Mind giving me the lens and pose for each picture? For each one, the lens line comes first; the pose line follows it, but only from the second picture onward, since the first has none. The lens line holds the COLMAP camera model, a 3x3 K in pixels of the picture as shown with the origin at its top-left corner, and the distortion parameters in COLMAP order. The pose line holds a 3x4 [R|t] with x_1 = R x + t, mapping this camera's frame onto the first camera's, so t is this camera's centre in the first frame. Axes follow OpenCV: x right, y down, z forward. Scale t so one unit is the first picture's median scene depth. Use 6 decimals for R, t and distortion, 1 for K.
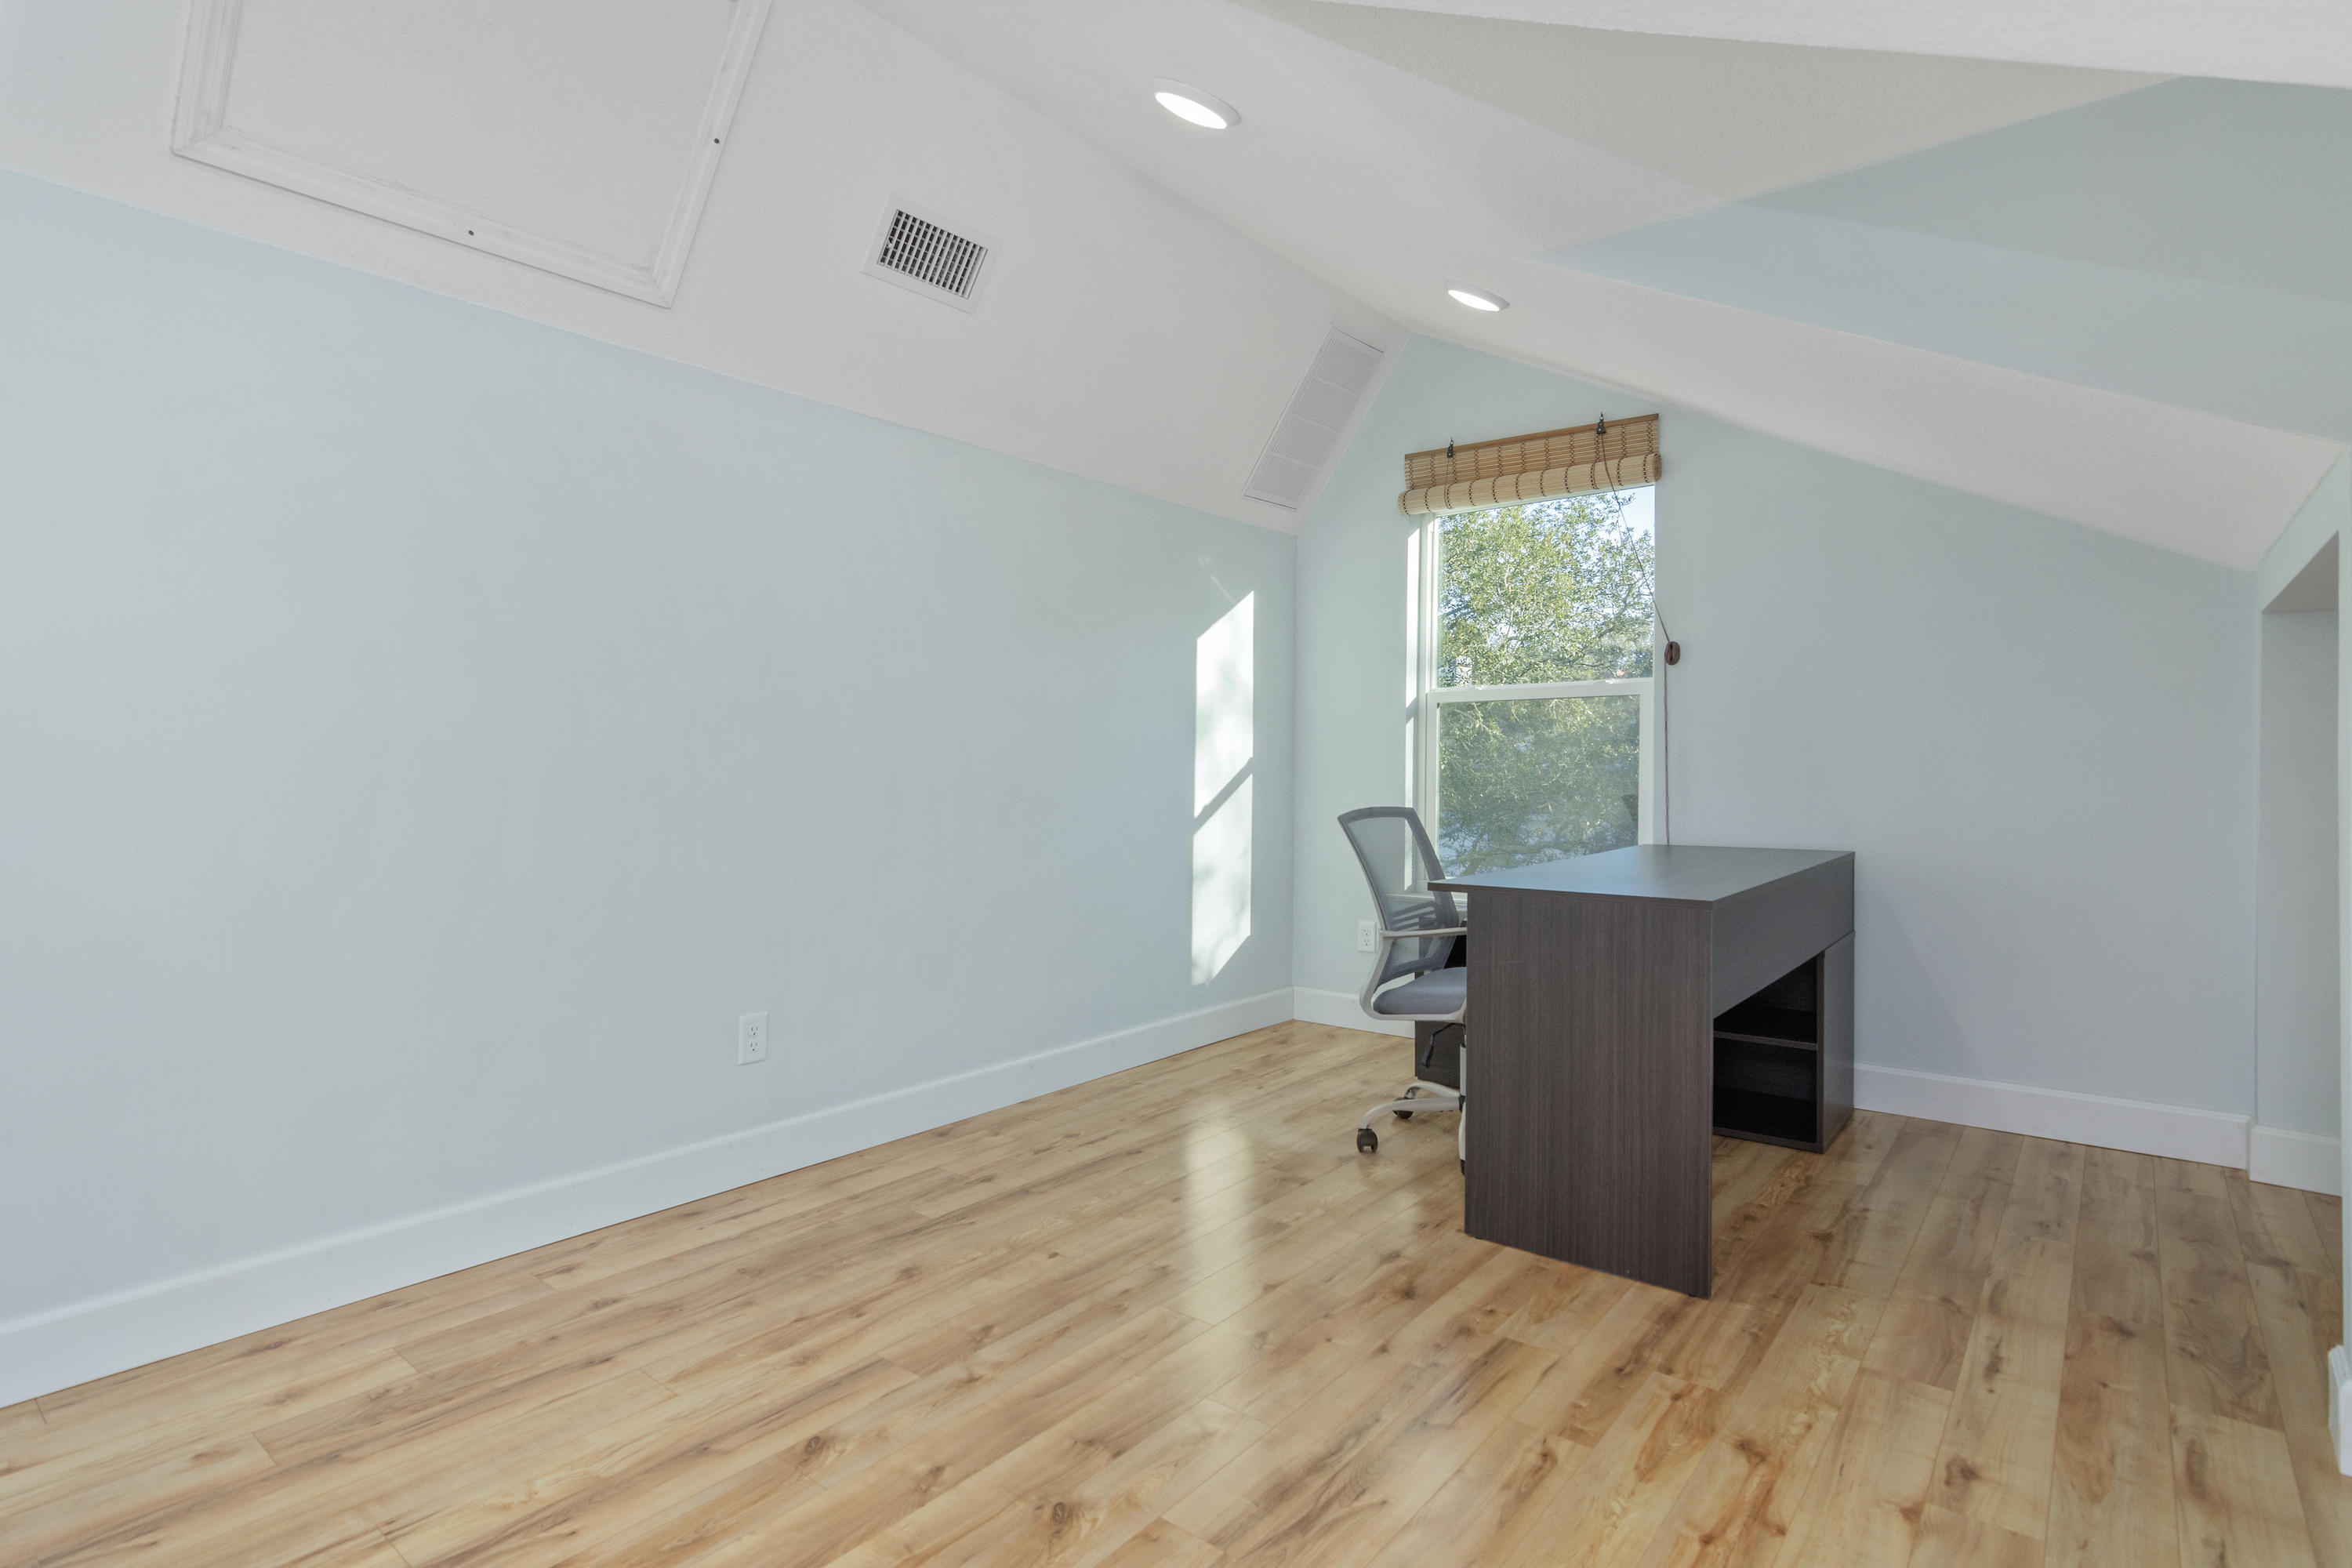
lens RADIAL K [[1146.4, 0, 1176.0], [0, 1146.4, 784.0], [0, 0, 1]] dist [0.000354, 0.000202]
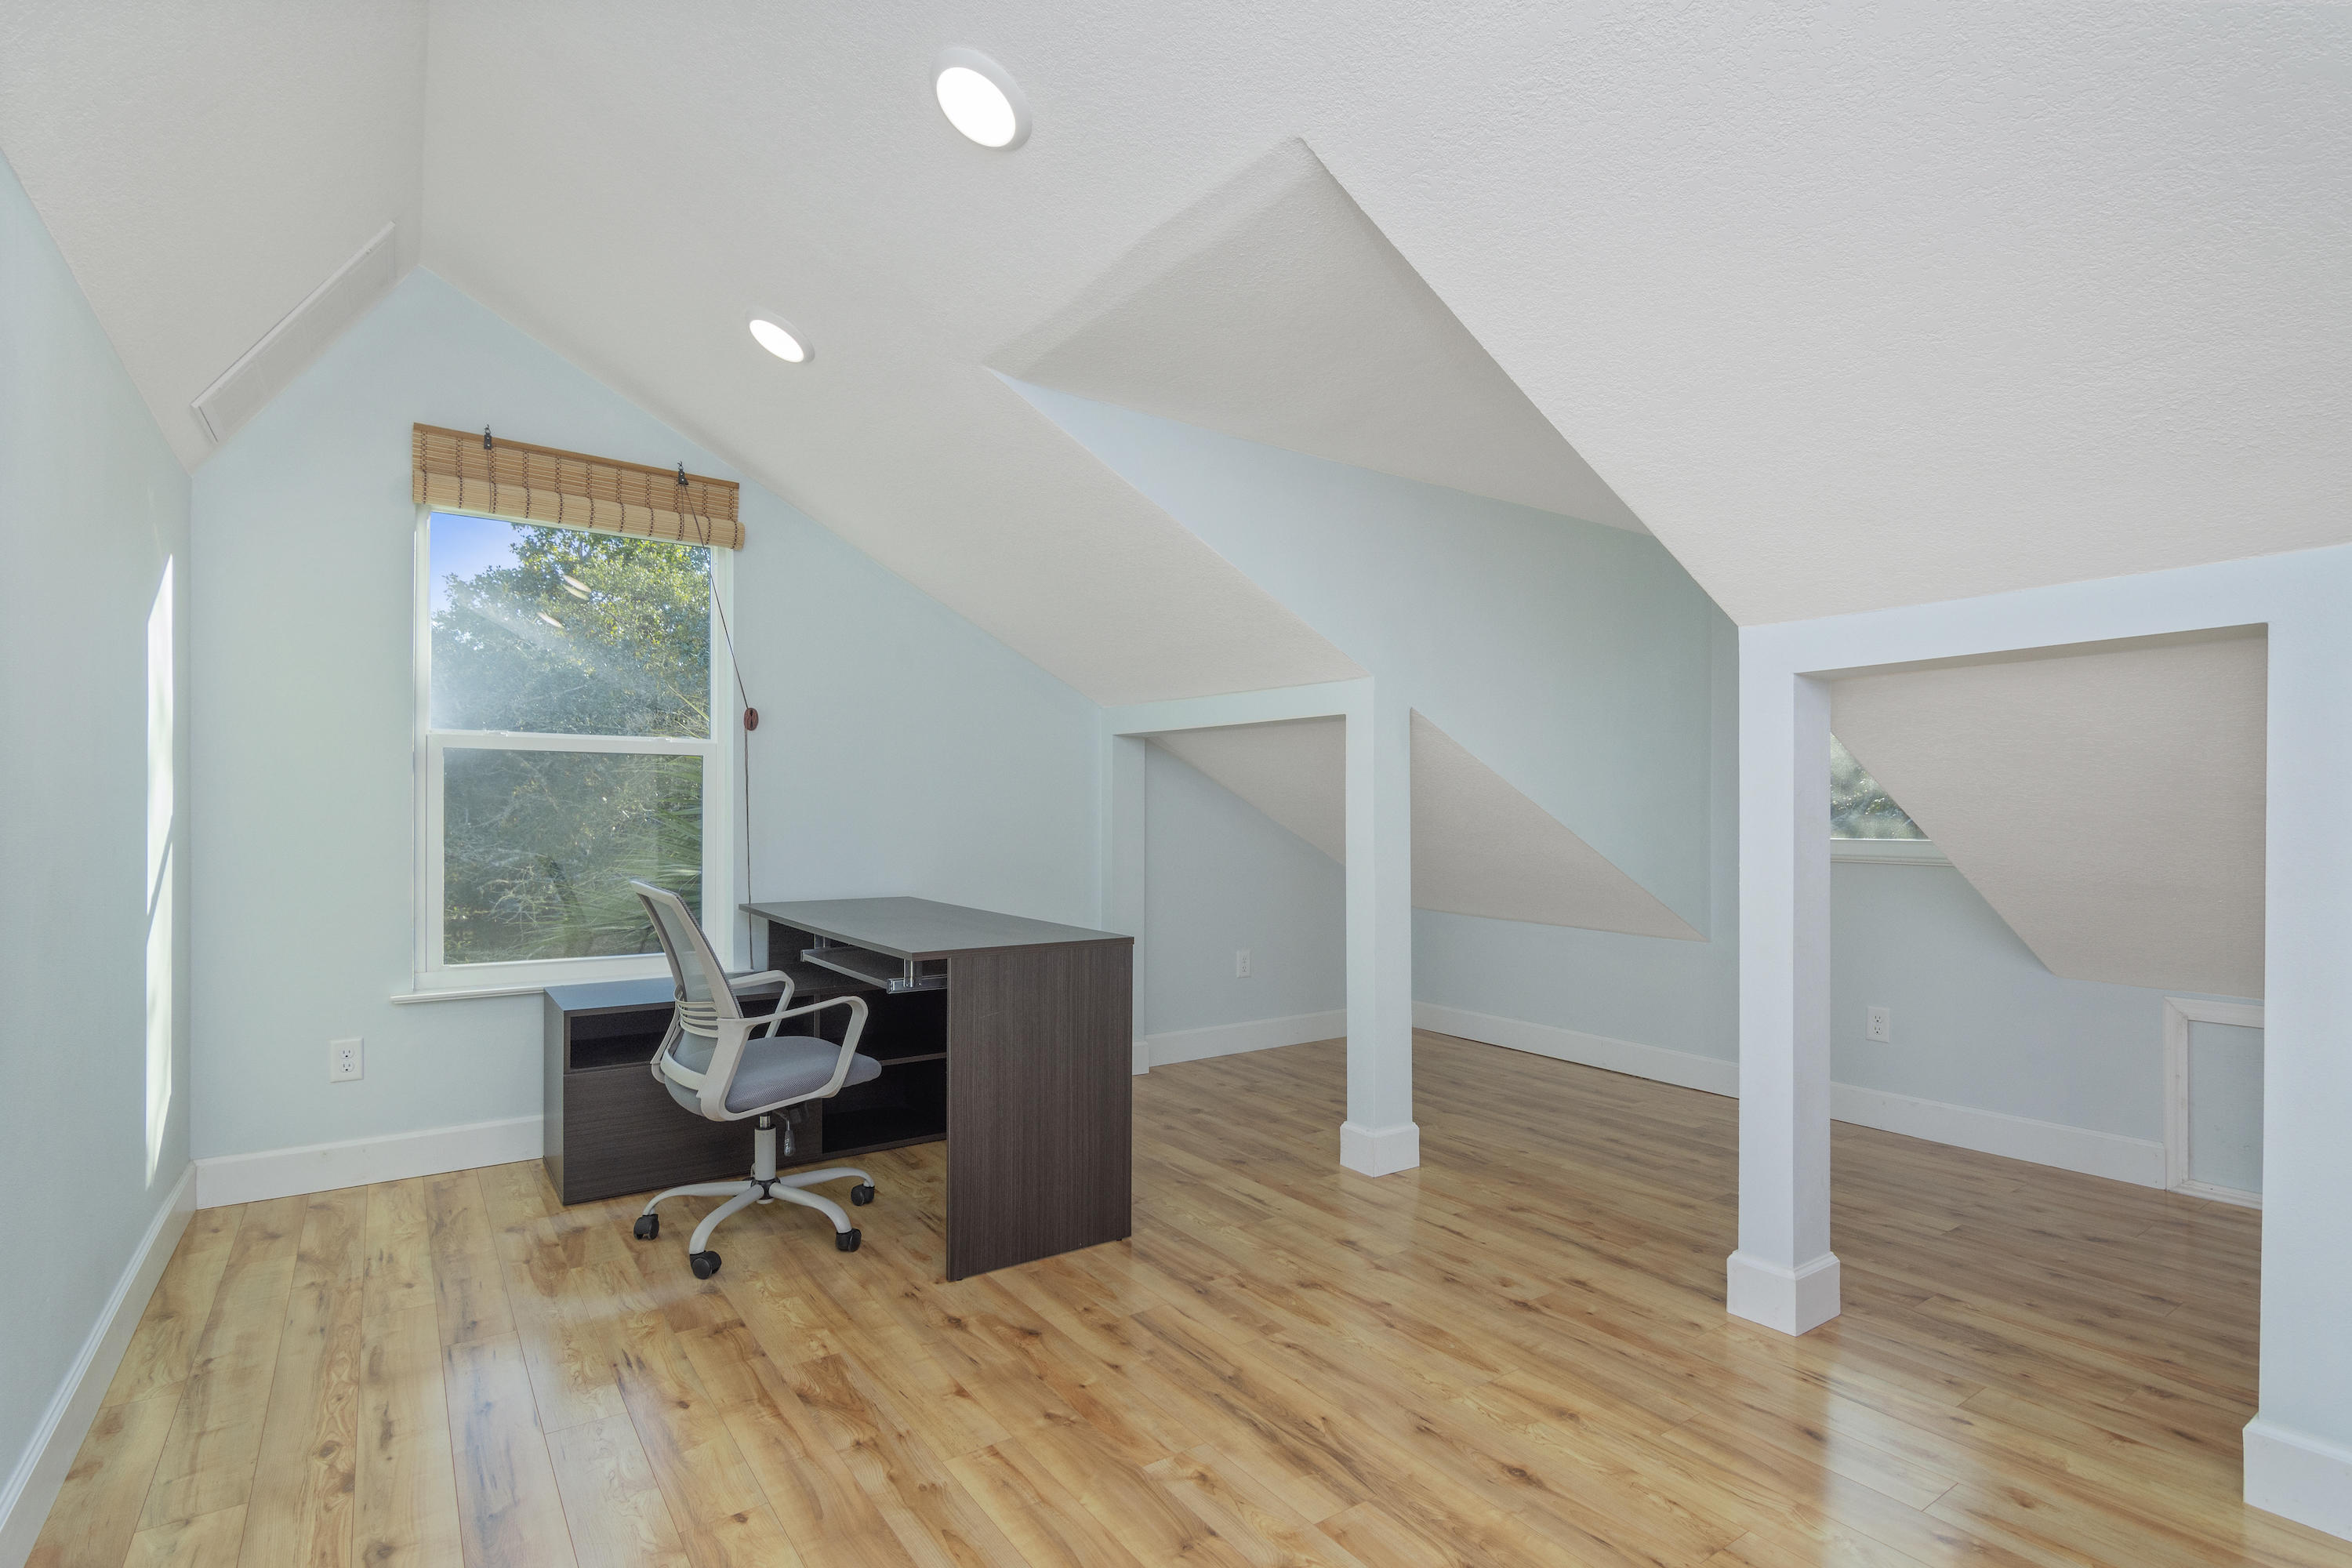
lens RADIAL K [[1149.0, 0, 1165.4], [0, 1149.0, 846.2], [0, 0, 1]] dist [0.001083, 0.000382]
pose [[0.284373, -0.027311, 0.958324, -0.777481], [0.008194, 0.999627, 0.026057, -0.037352], [-0.958679, 0.000443, 0.284491, 0.572459]]
